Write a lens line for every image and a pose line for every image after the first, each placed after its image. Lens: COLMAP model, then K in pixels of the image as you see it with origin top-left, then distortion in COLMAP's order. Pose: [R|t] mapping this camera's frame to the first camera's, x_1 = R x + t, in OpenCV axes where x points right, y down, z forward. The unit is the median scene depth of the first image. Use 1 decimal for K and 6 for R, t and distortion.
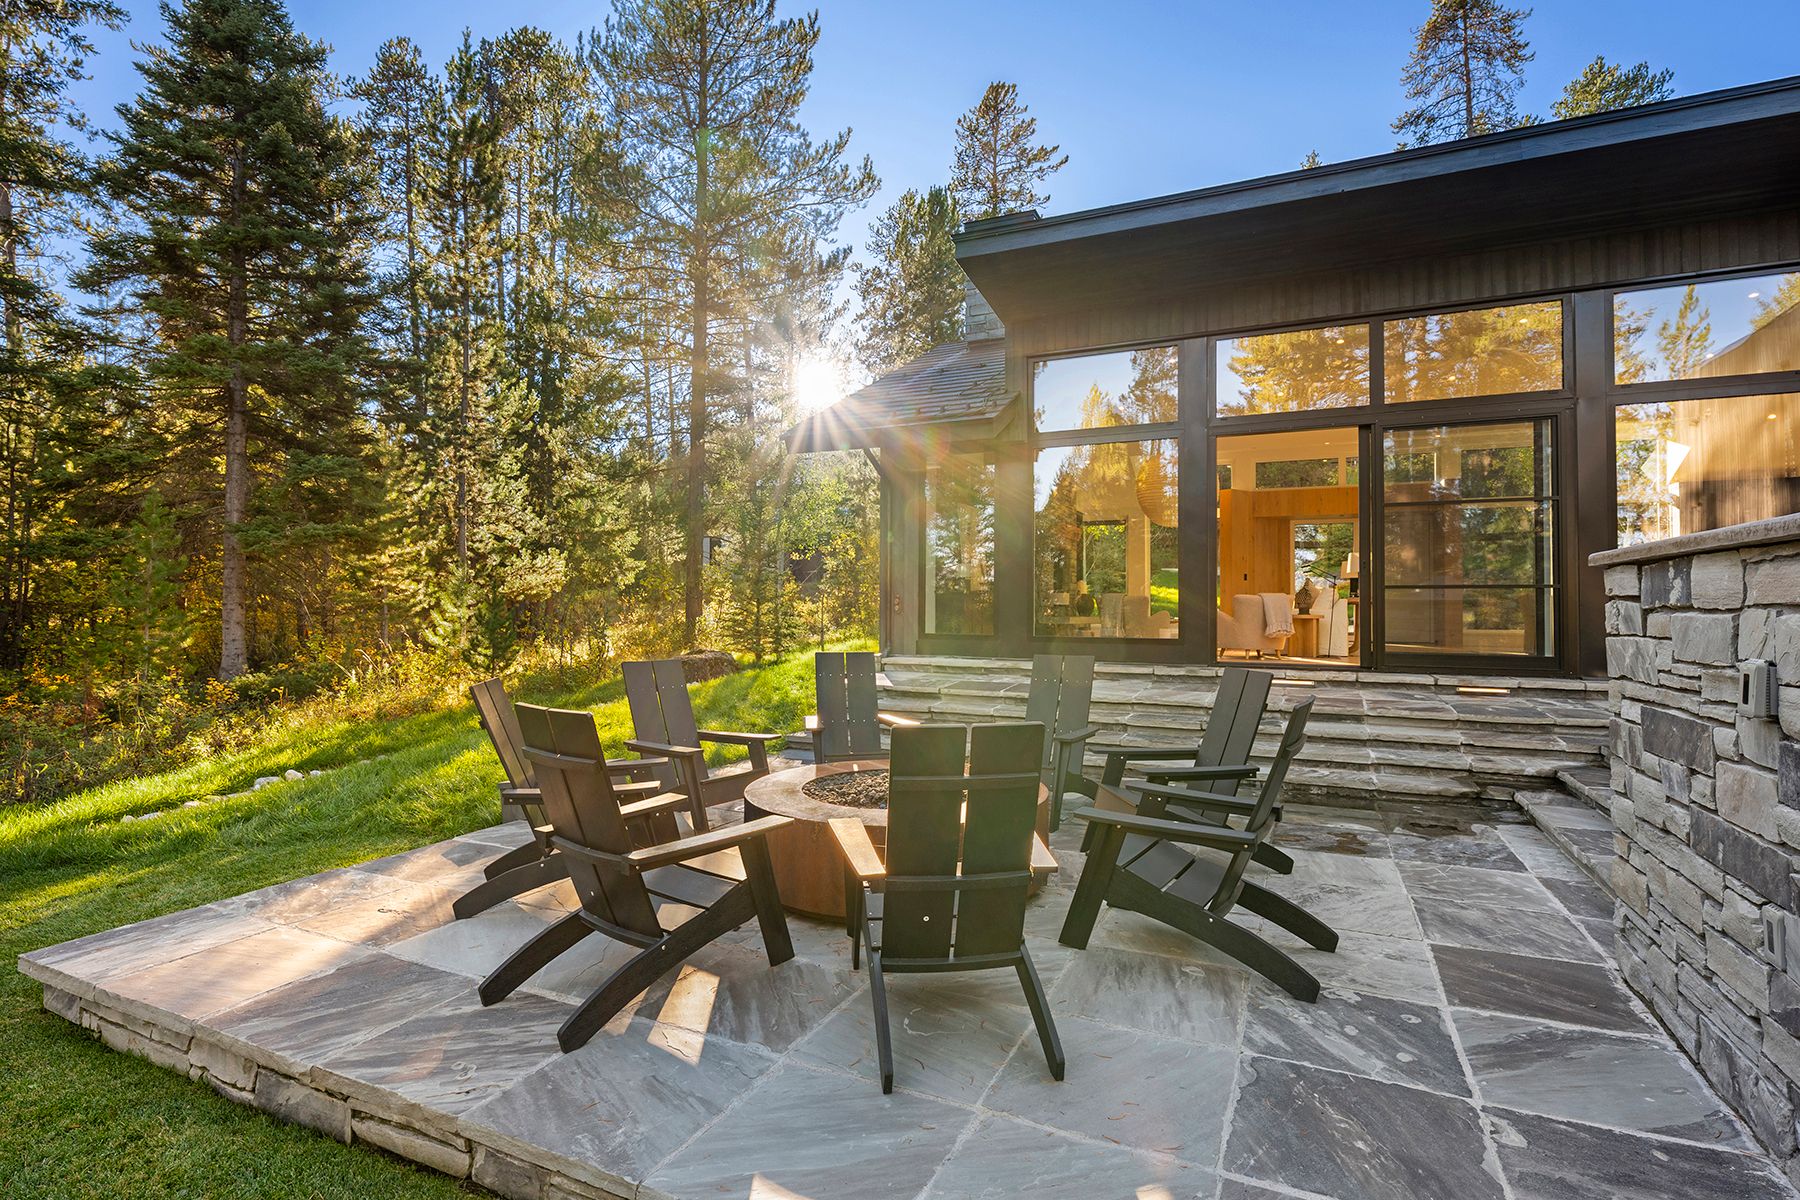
lens RADIAL K [[851.4, 0, 893.2], [0, 851.4, 591.6], [0, 0, 1]] dist [-0.005815, -0.000356]
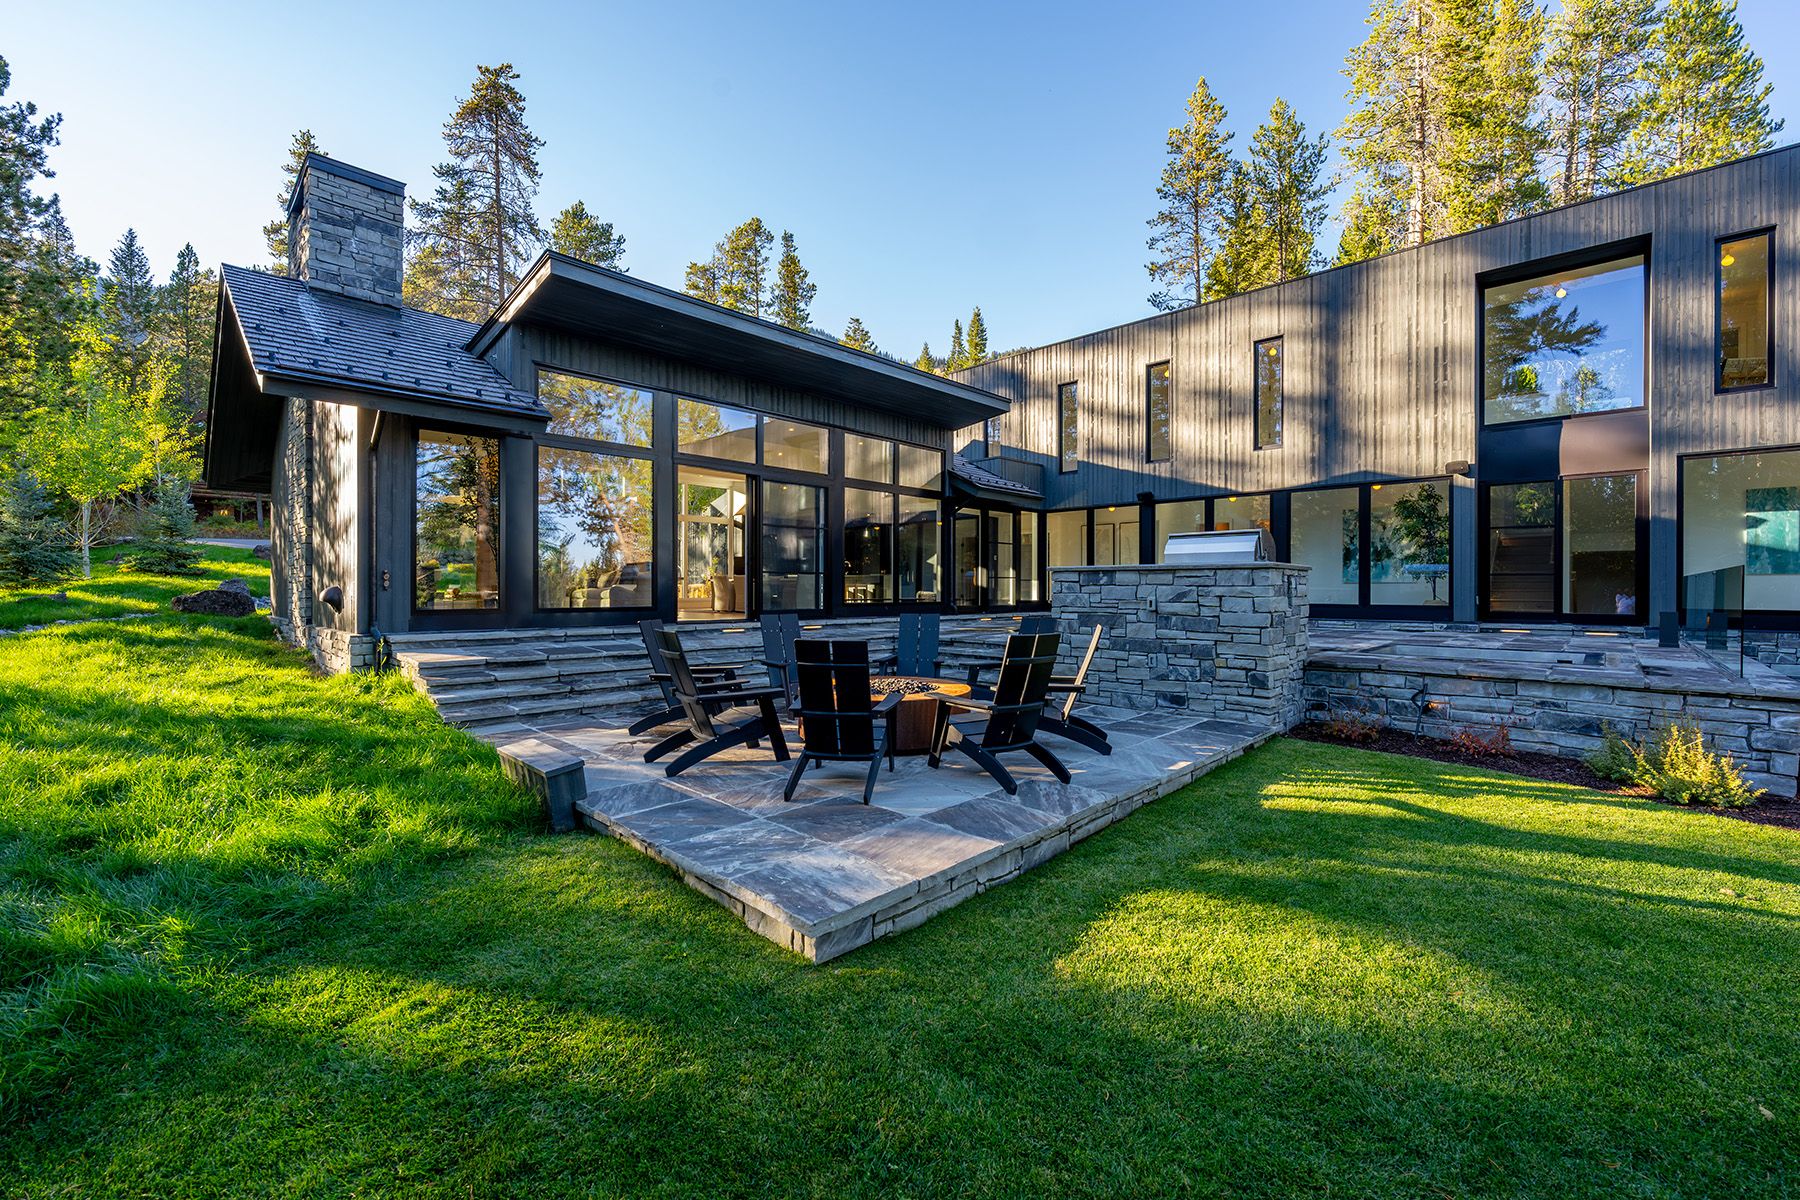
lens RADIAL K [[729.2, 0, 897.0], [0, 729.2, 593.2], [0, 0, 1]] dist [-0.000399, 0.000219]
pose [[0.345695, -0.012938, 0.938258, -1.830627], [-0.016409, 0.999669, 0.019831, 0.009012], [-0.938203, -0.022251, 0.345368, 0.607573]]
